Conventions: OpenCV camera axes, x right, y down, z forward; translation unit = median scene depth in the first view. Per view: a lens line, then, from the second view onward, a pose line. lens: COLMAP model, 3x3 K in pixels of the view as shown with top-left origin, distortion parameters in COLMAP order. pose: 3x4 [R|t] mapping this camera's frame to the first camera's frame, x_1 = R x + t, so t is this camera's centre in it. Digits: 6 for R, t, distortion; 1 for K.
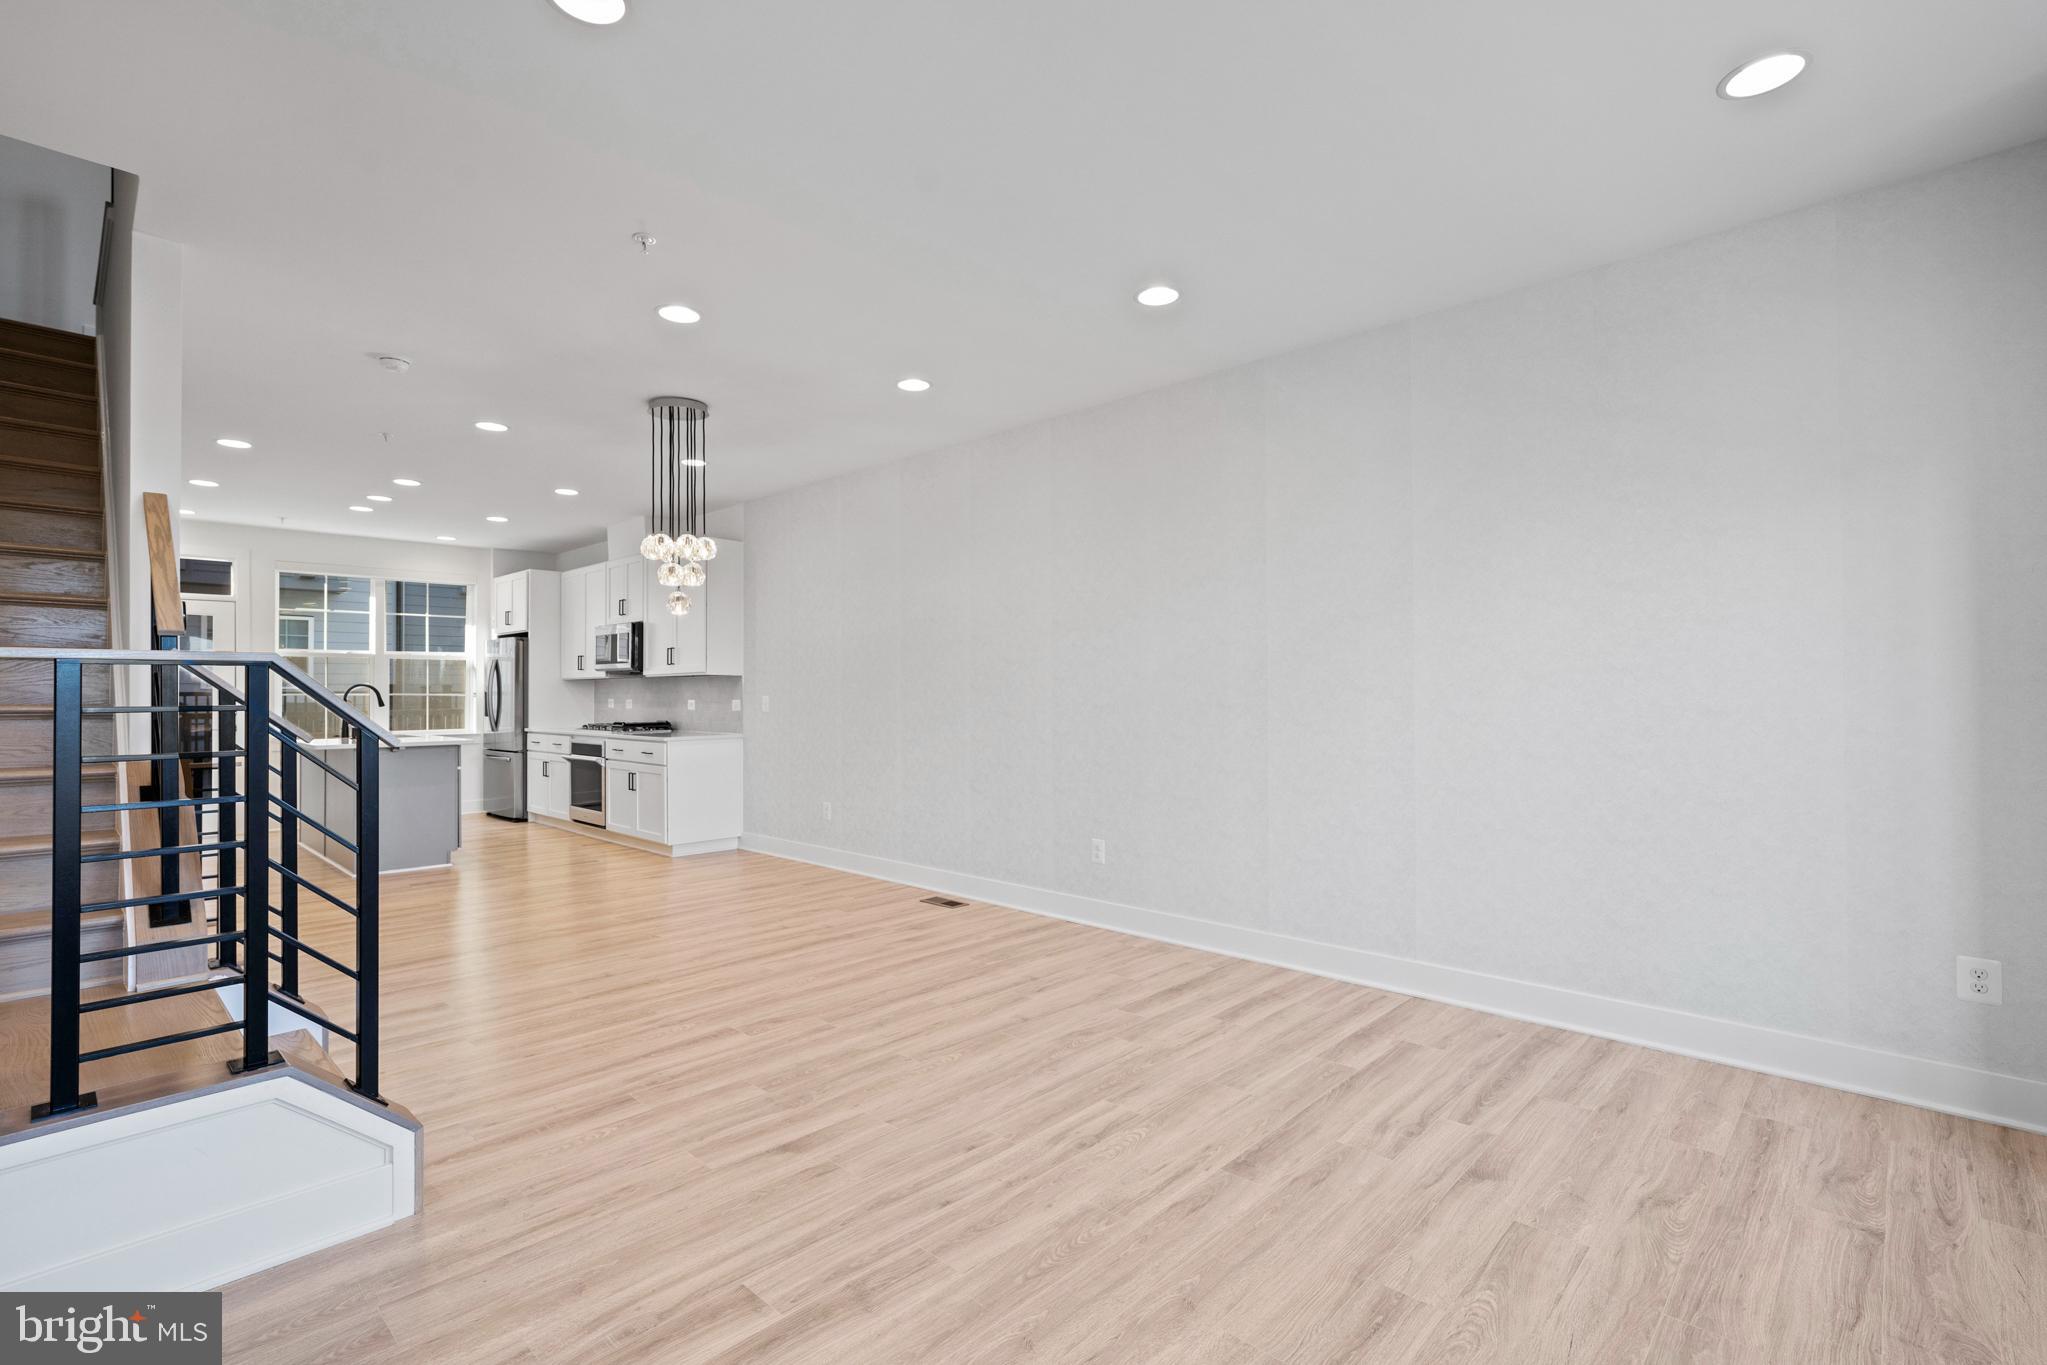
lens RADIAL K [[931.6, 0, 1019.6], [0, 931.6, 693.5], [0, 0, 1]] dist [-0.000813, 0.000000]
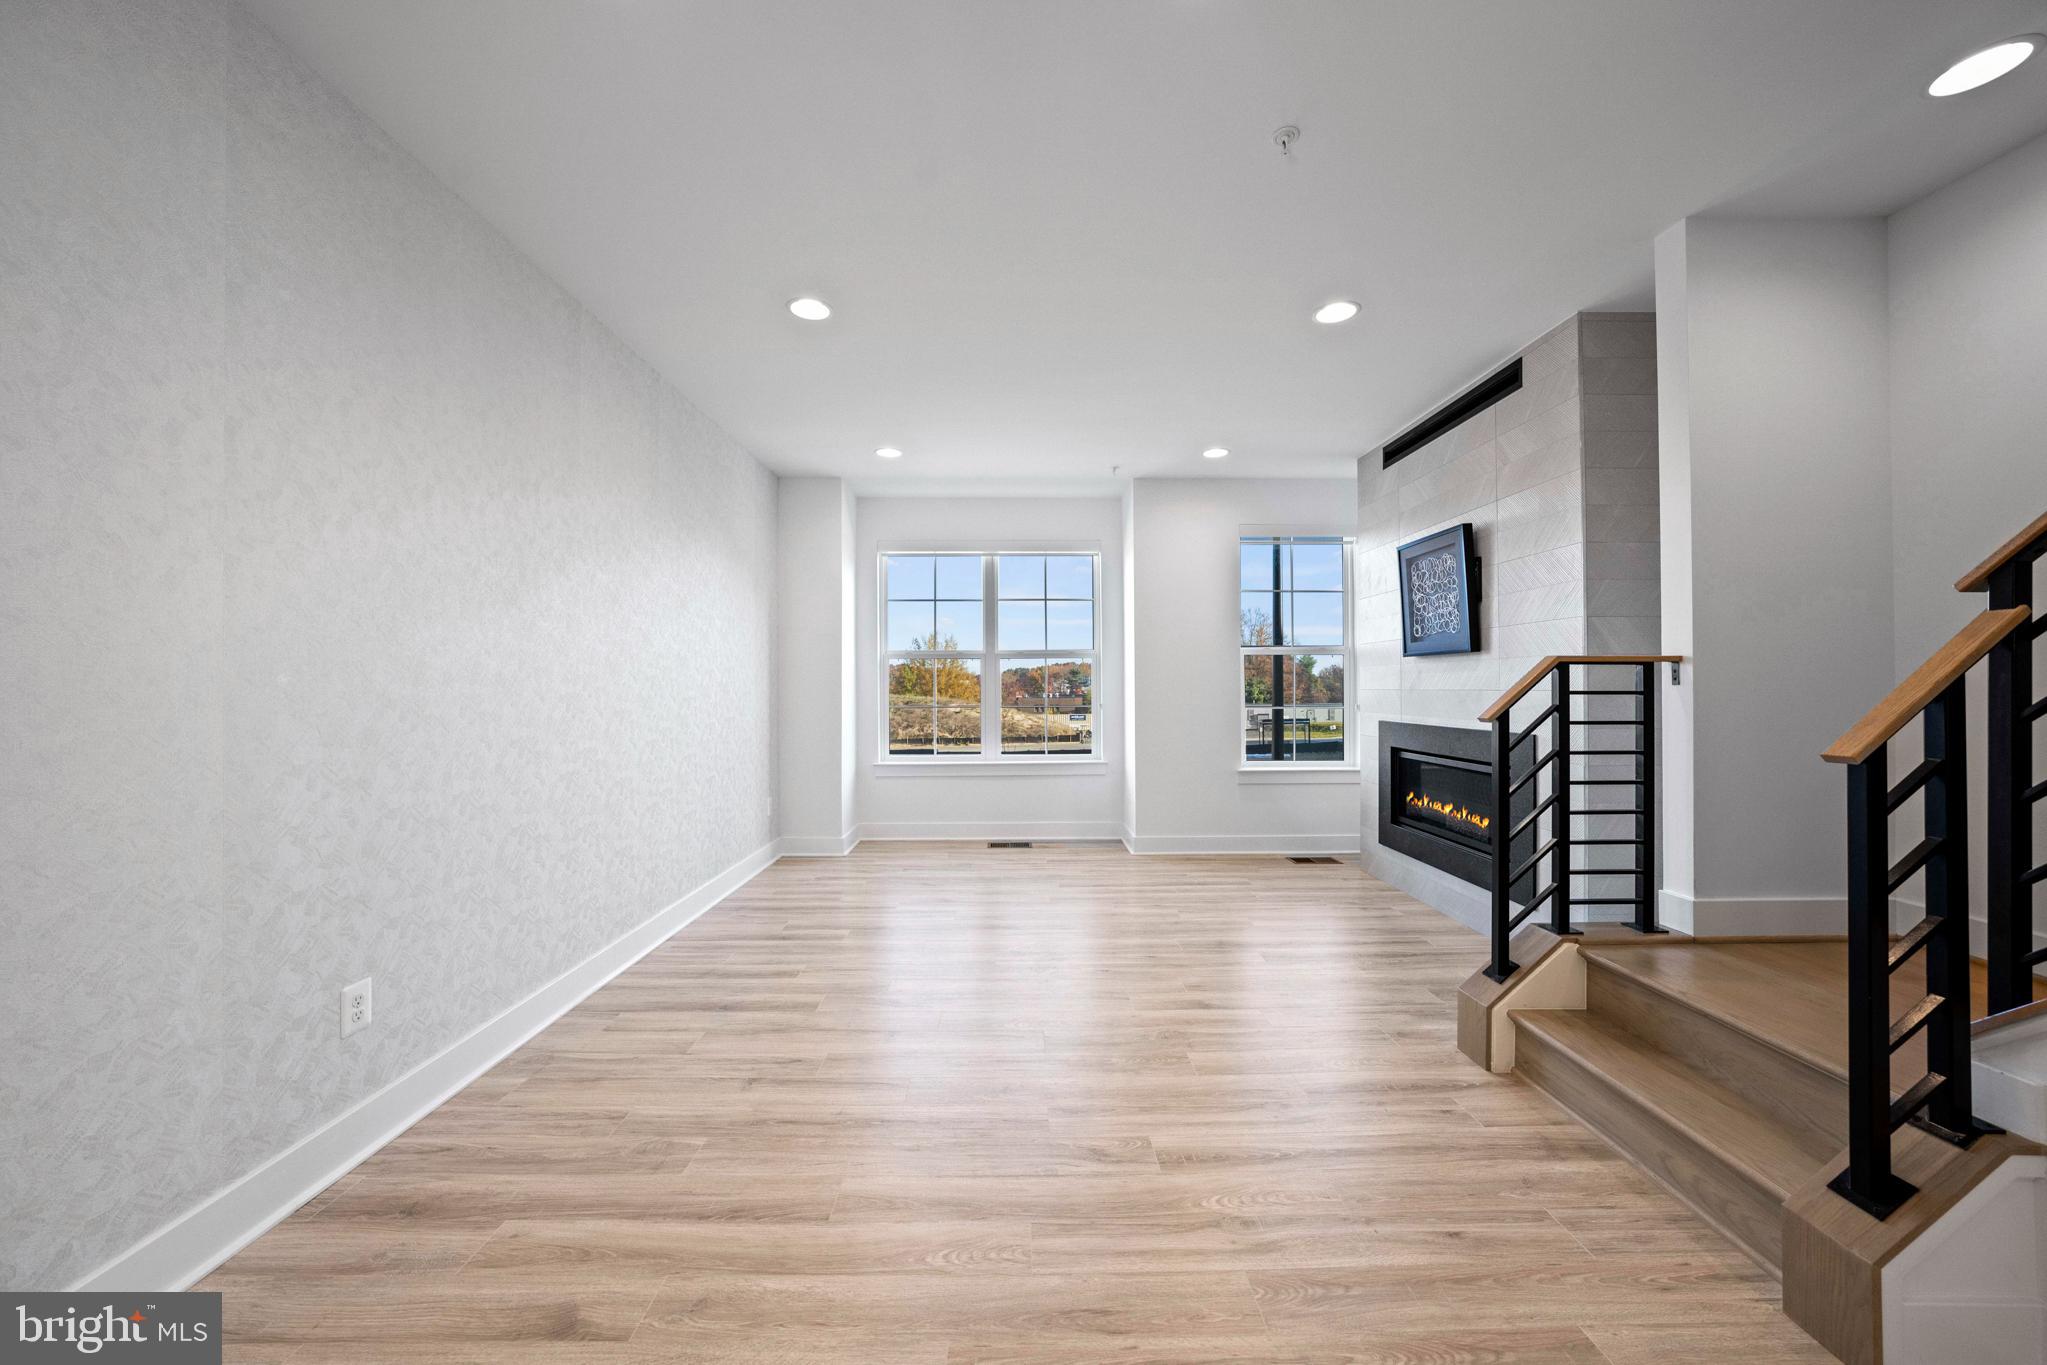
lens RADIAL K [[738.0, 0, 1018.3], [0, 738.0, 684.7], [0, 0, 1]] dist [0.000028, -0.000033]
pose [[-0.694880, 0.004914, 0.719109, -0.573988], [0.000466, 0.999980, -0.006383, 0.000843], [-0.719125, -0.004100, -0.694868, 1.320482]]
